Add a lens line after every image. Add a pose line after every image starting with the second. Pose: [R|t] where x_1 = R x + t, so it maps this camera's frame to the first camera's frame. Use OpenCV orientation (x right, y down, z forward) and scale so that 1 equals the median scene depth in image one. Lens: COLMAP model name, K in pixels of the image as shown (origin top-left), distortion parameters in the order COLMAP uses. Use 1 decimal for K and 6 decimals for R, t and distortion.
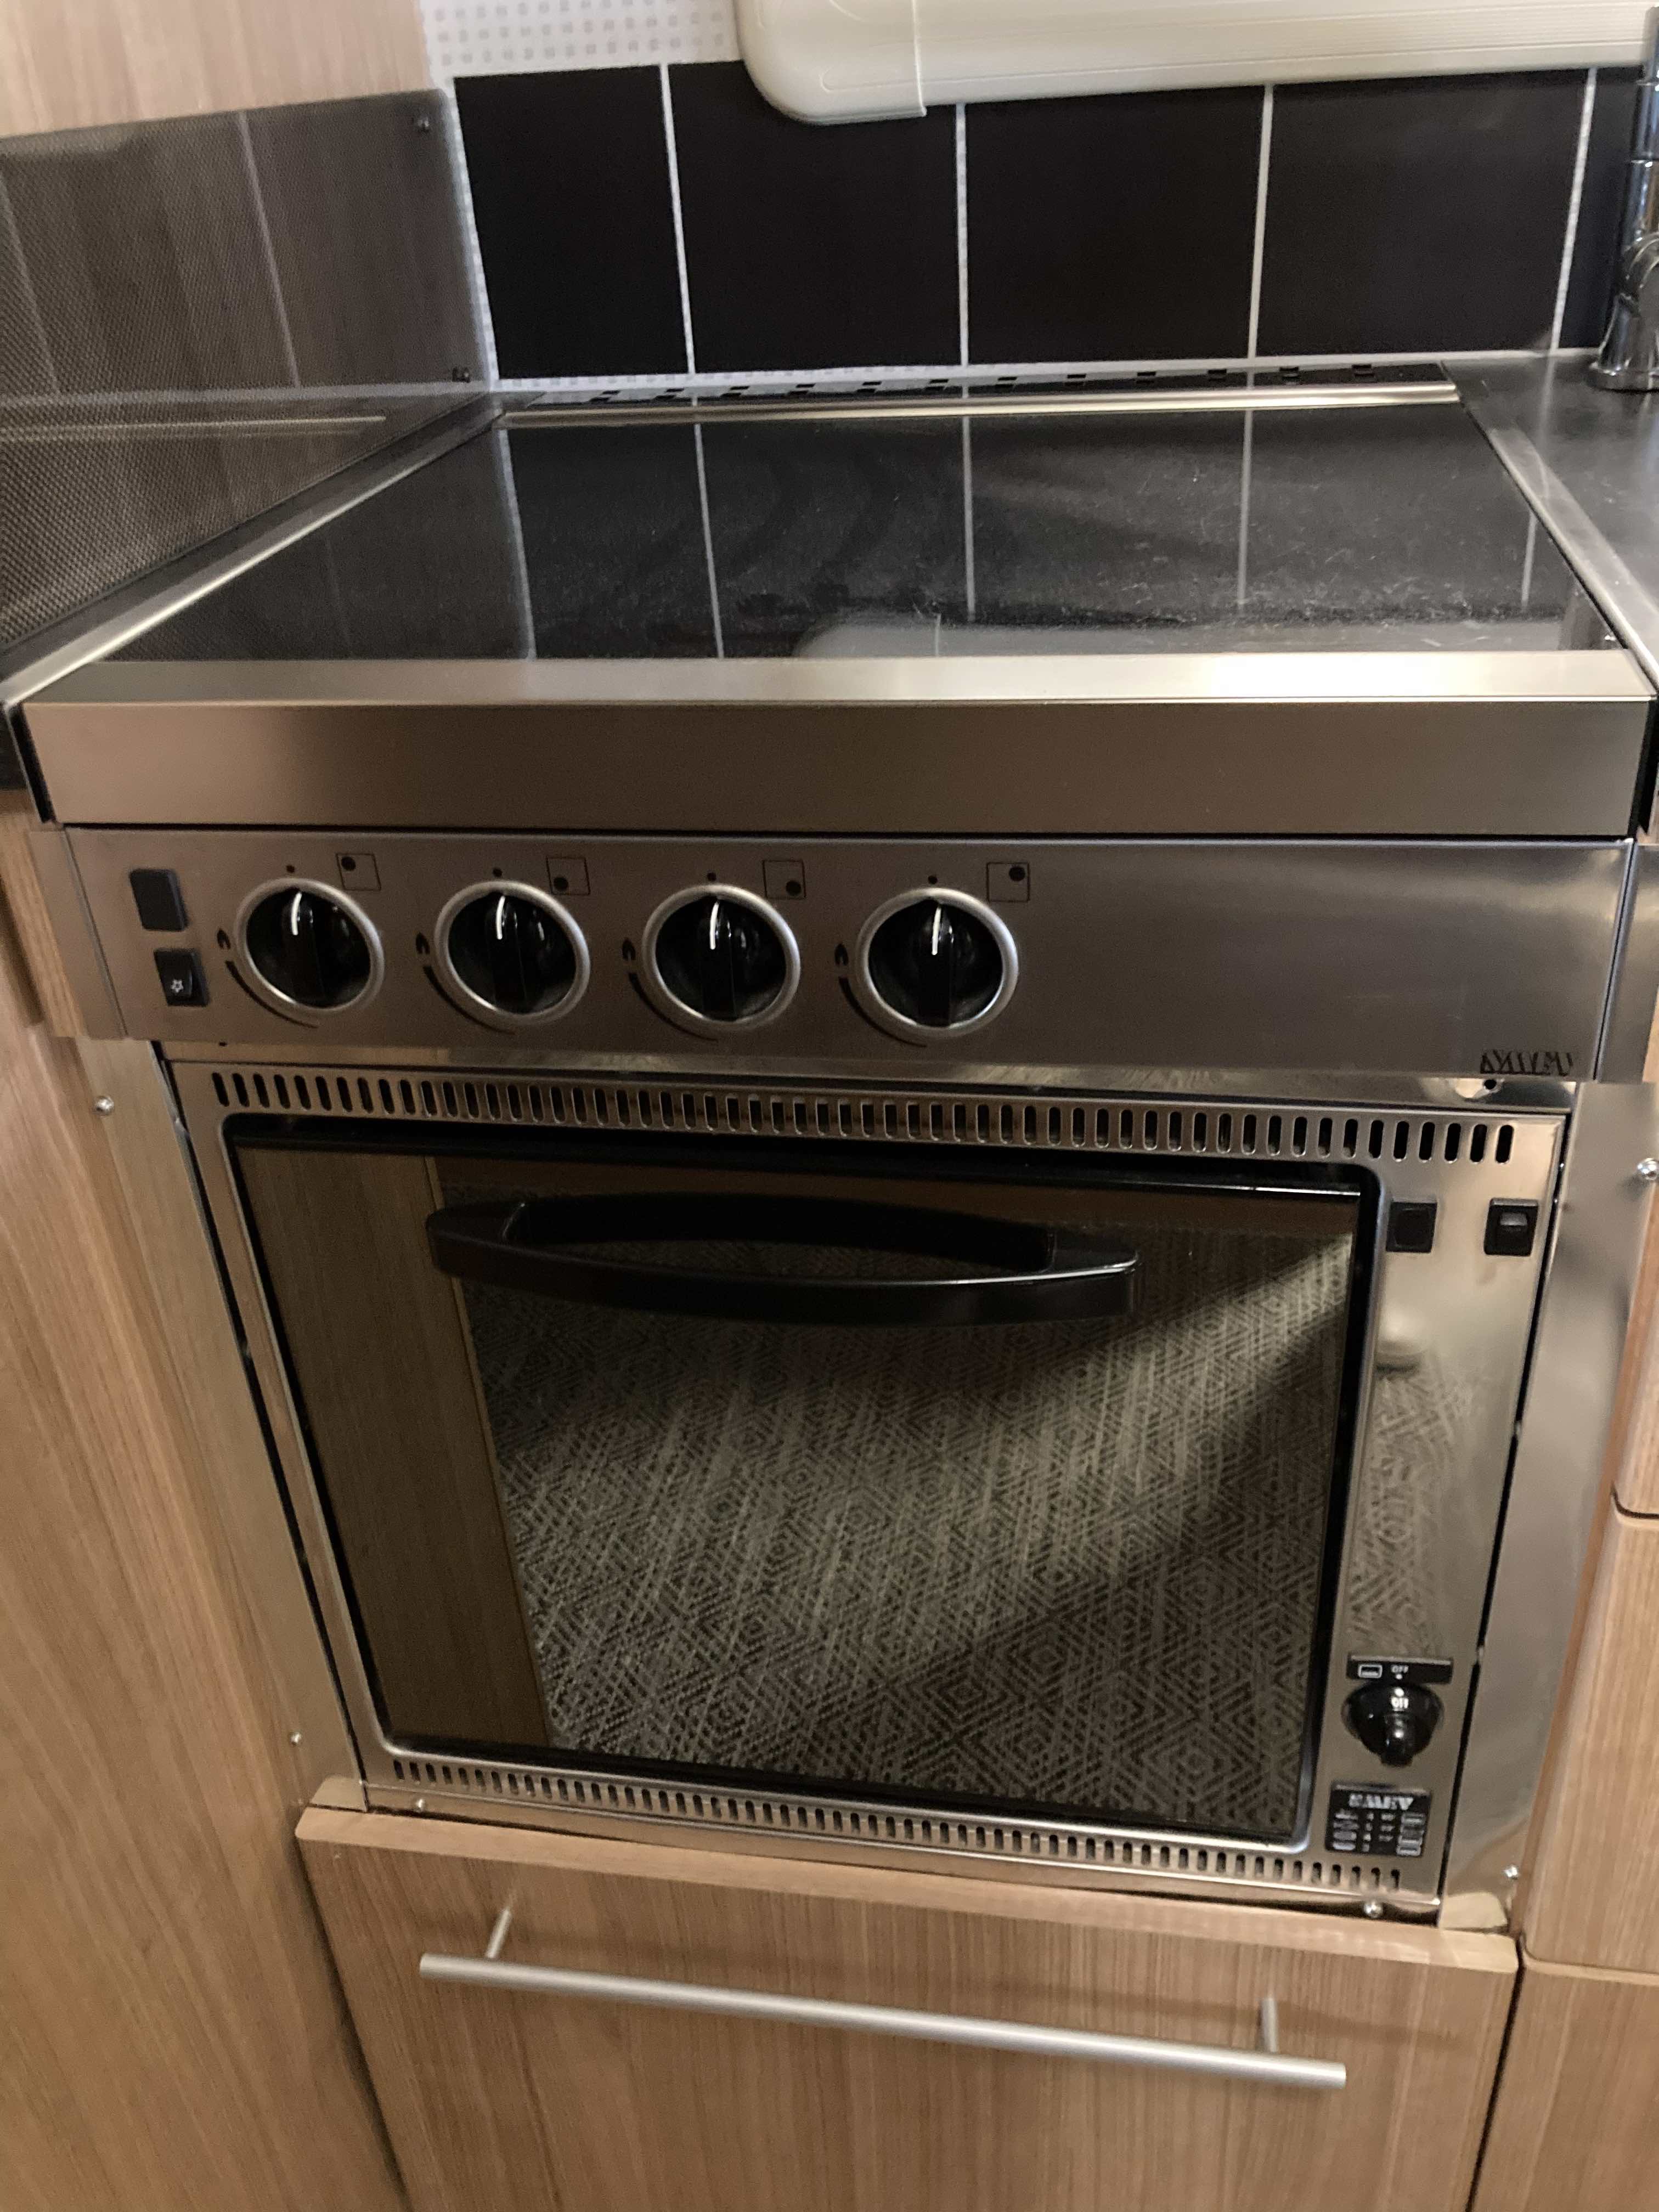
lens RADIAL K [[1805.4, 0, 841.5], [0, 1805.4, 1087.2], [0, 0, 1]] dist [0.008187, -0.007752]
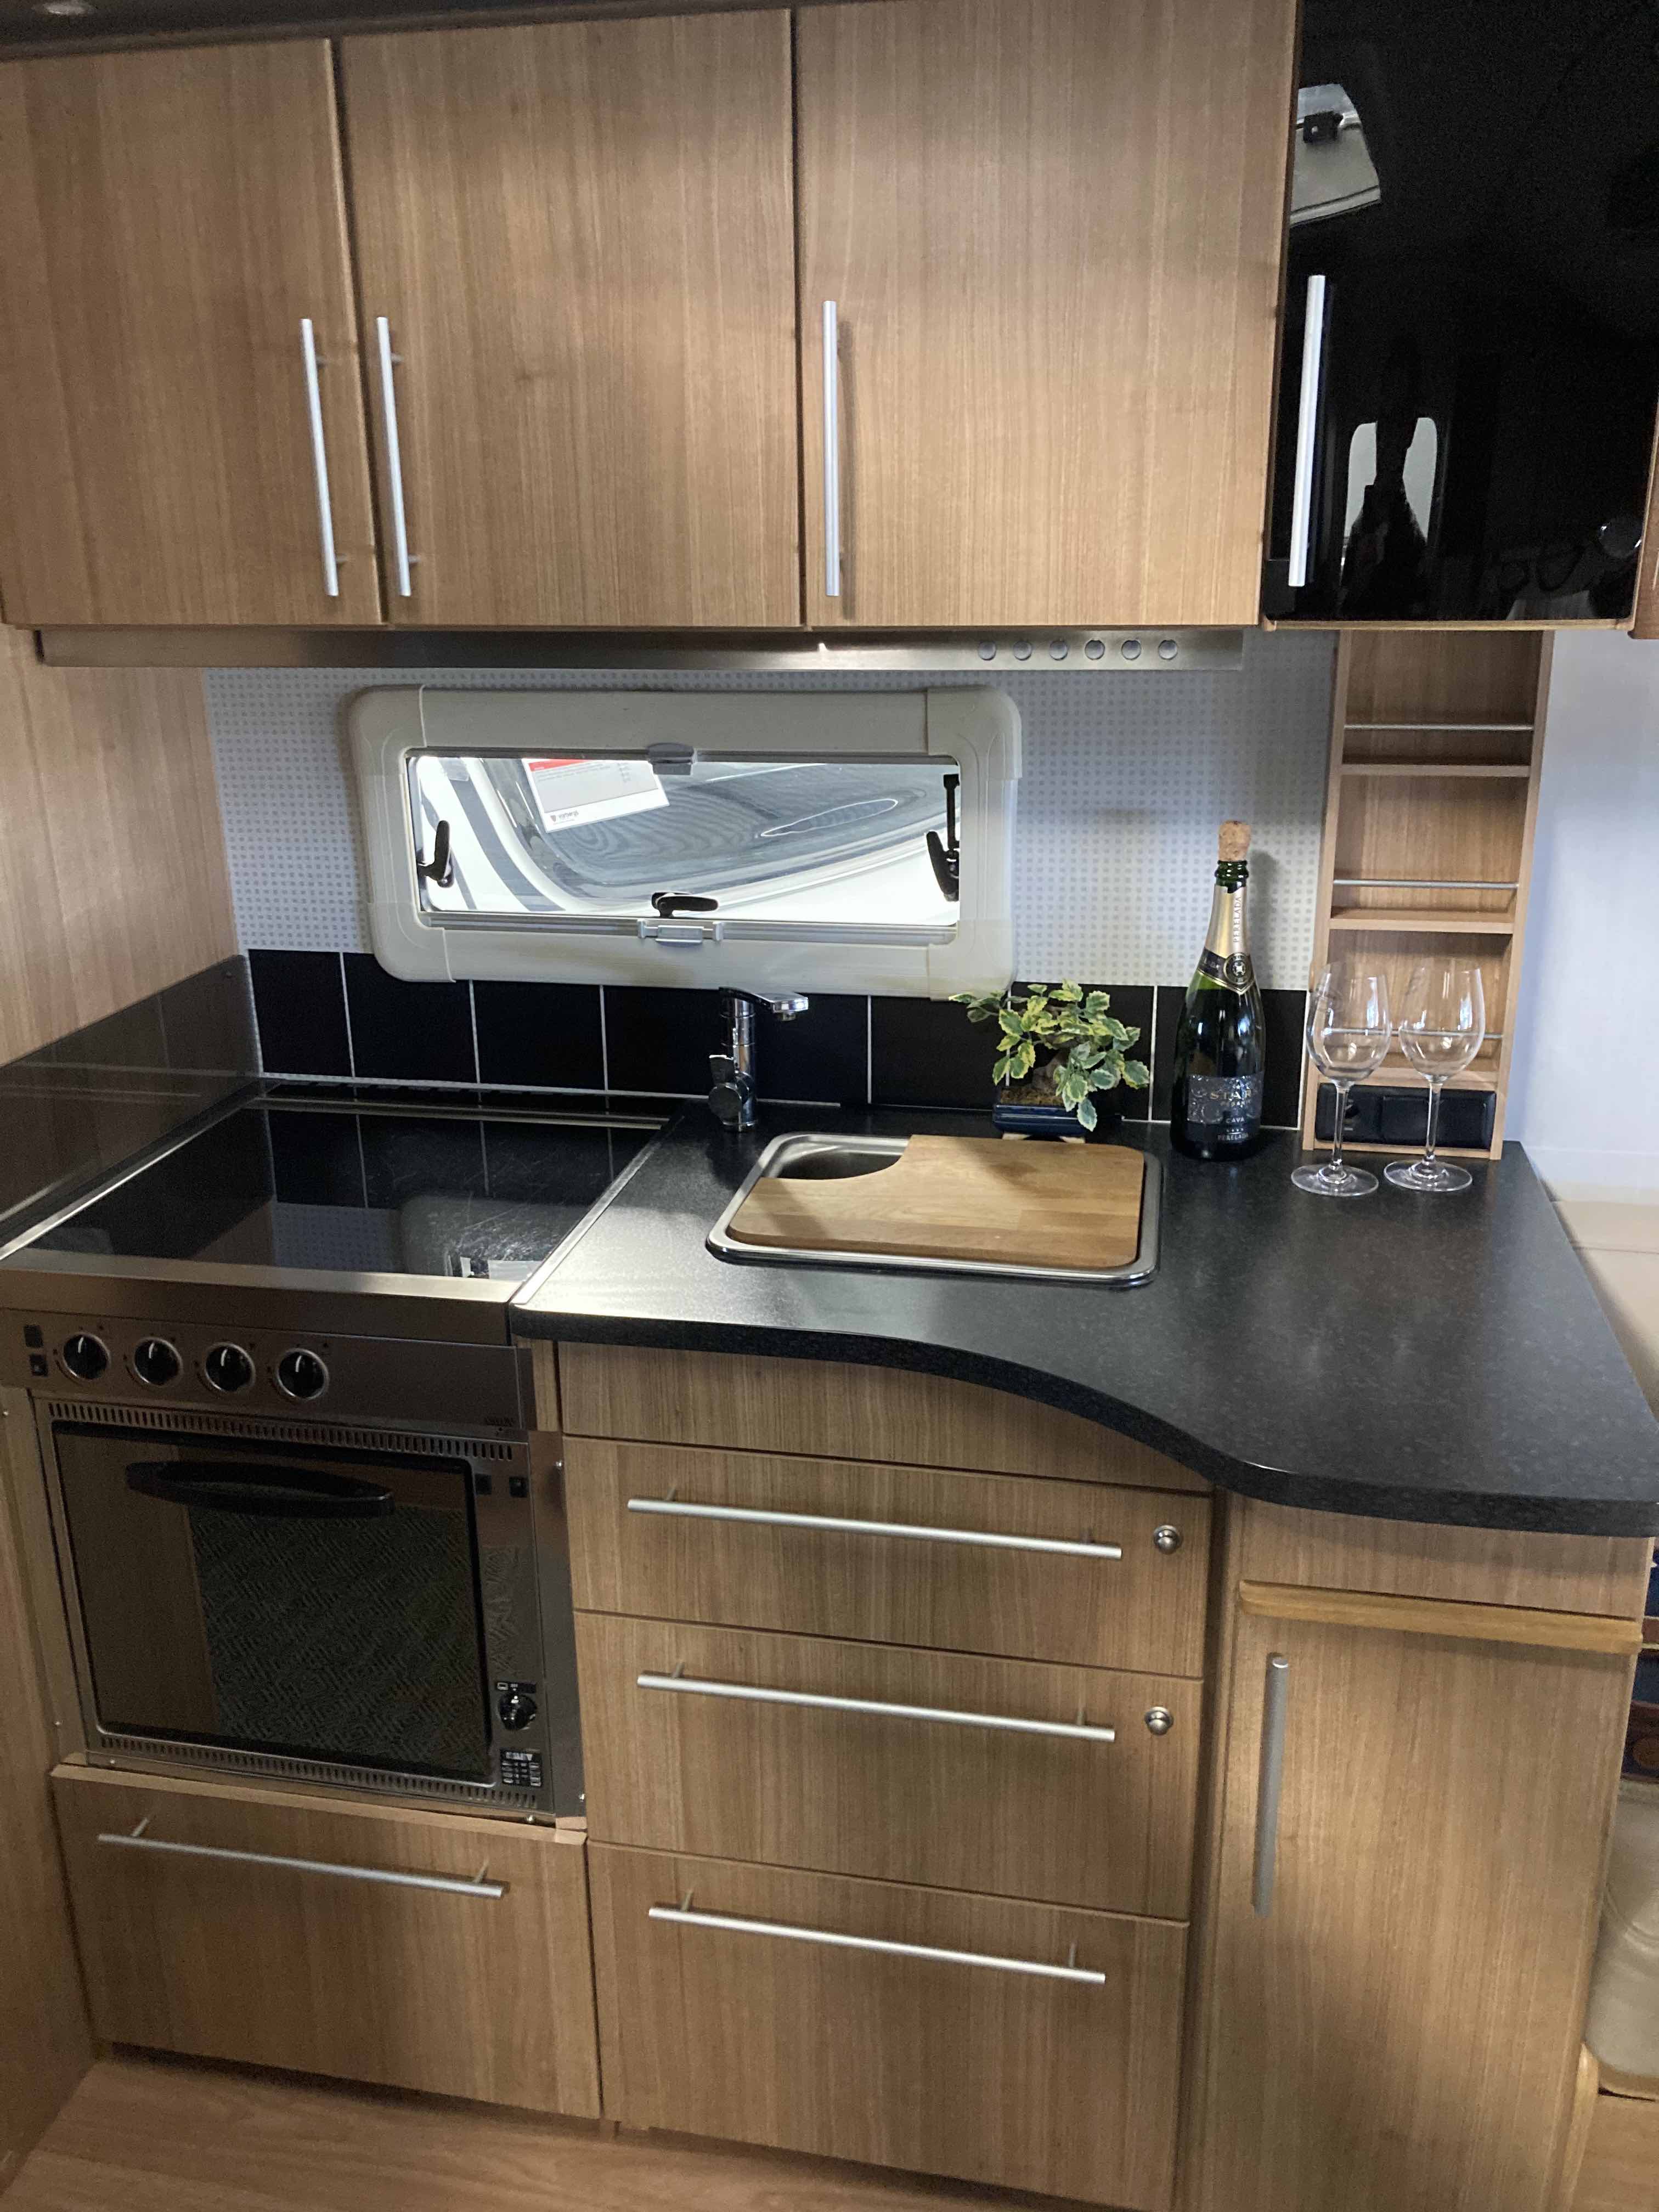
lens RADIAL K [[1805.4, 0, 841.5], [0, 1805.4, 1087.2], [0, 0, 1]] dist [0.008187, -0.007752]
pose [[0.998494, 0.053694, -0.011254, 0.681721], [-0.054859, 0.976026, -0.210626, 0.029876], [-0.000325, 0.210927, 0.977502, -1.399308]]
